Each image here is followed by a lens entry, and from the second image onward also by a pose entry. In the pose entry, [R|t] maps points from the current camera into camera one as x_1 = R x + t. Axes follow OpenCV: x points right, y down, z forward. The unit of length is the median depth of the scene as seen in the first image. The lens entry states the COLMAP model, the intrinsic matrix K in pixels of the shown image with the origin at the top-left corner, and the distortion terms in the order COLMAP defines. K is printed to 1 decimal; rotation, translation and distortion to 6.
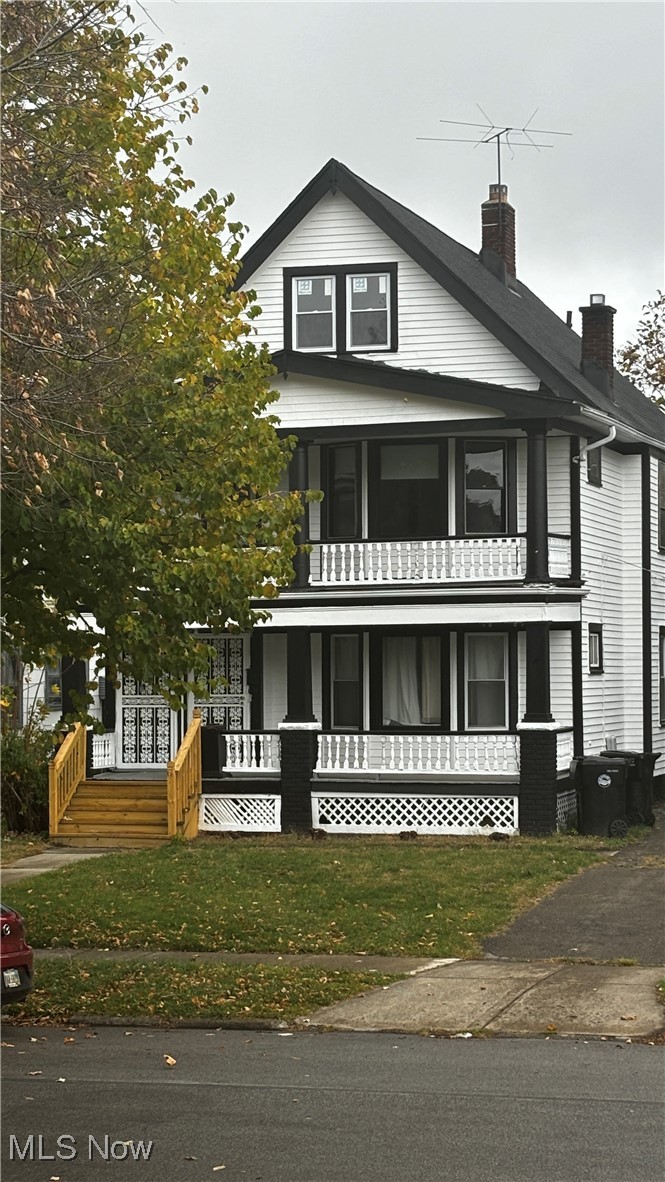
lens RADIAL K [[2549.5, 0, 332.5], [0, 2549.5, 591.0], [0, 0, 1]] dist [-0.027691, 0.113101]
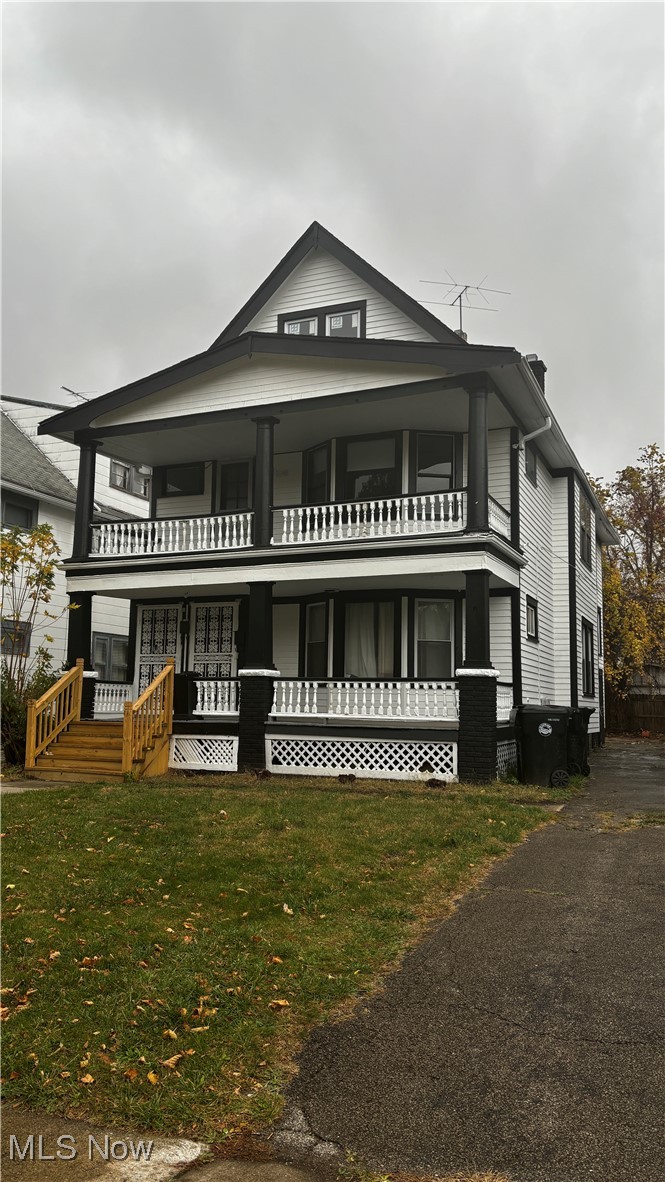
lens RADIAL K [[879.3, 0, 332.5], [0, 879.3, 591.0], [0, 0, 1]] dist [0.054314, -0.001487]
pose [[0.994245, 0.008459, -0.106799, 0.059334], [-0.019544, 0.994471, -0.103176, 0.056844], [0.105336, 0.104670, 0.988913, 0.632197]]
